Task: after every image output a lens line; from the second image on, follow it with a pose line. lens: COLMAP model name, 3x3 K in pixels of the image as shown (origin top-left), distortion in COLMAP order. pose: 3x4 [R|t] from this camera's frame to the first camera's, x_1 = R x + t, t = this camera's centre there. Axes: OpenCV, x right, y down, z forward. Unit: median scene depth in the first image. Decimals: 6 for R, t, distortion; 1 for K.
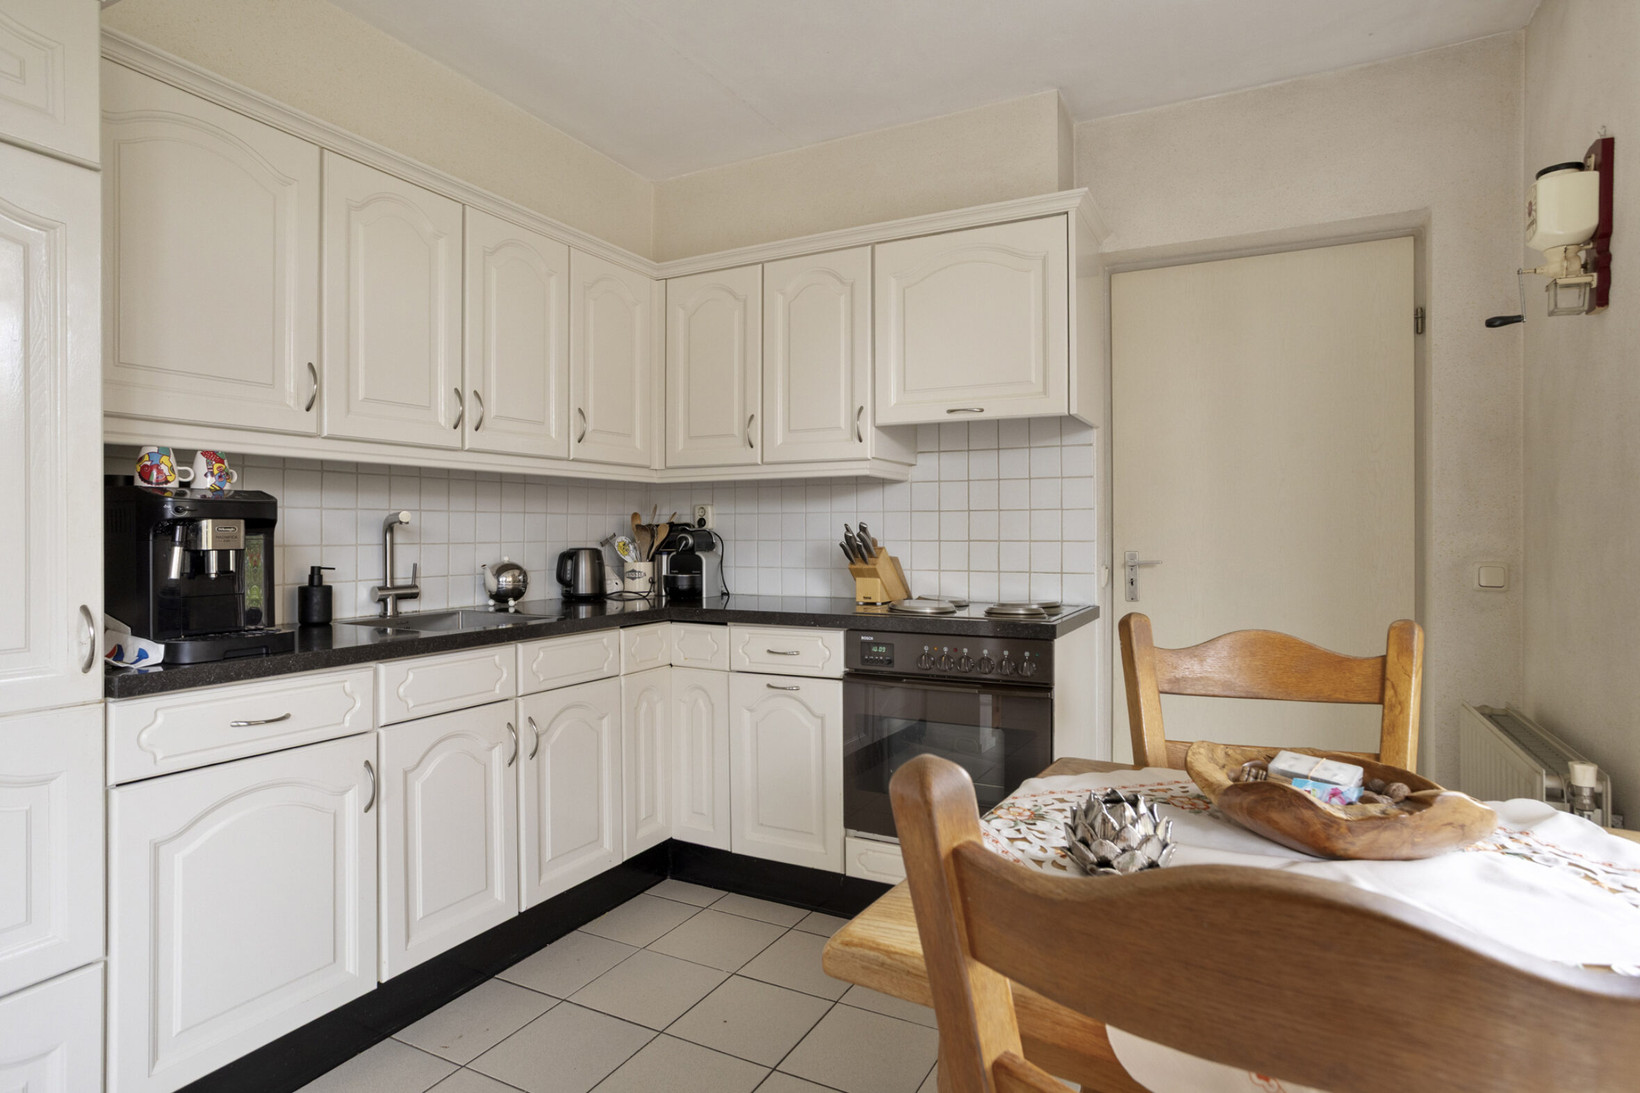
lens RADIAL K [[830.2, 0, 823.4], [0, 830.2, 534.5], [0, 0, 1]] dist [-0.028600, 0.004844]
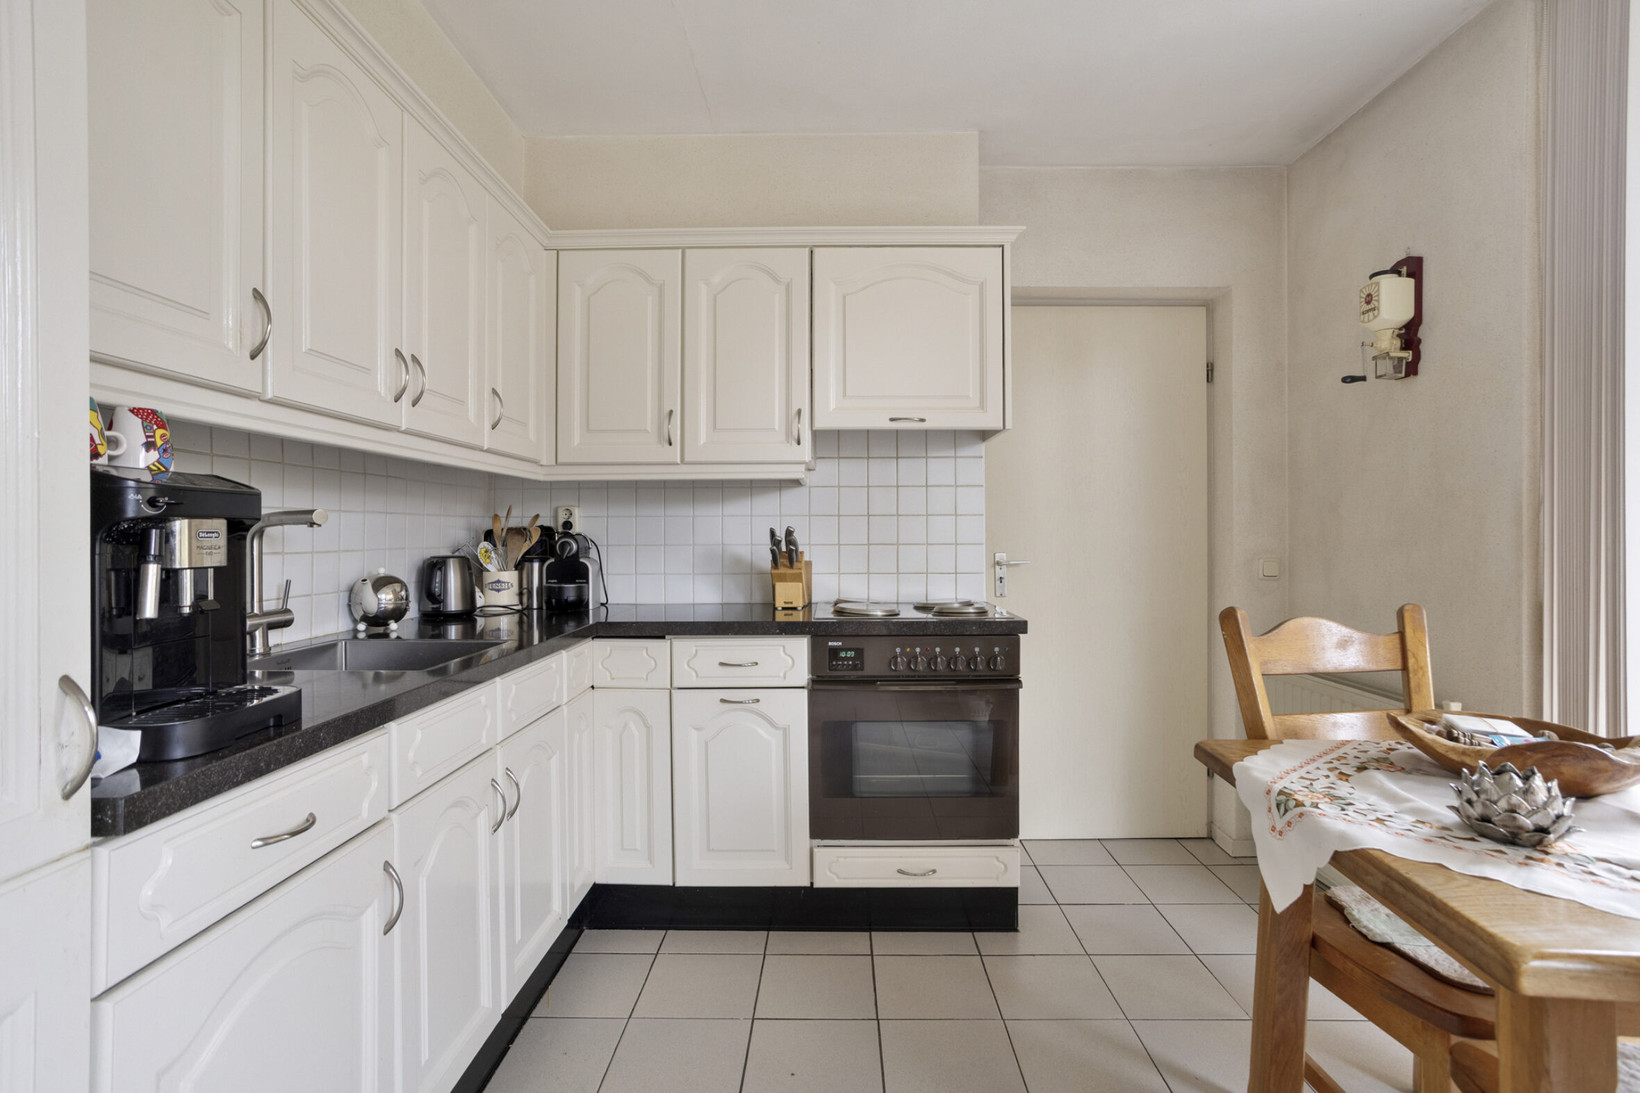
lens RADIAL K [[770.8, 0, 816.7], [0, 770.8, 537.7], [0, 0, 1]] dist [-0.033349, 0.000654]
pose [[0.901844, -0.002976, 0.432051, -0.357256], [0.002840, 0.999996, 0.000961, -0.002187], [-0.432052, 0.000360, 0.901849, 0.178378]]
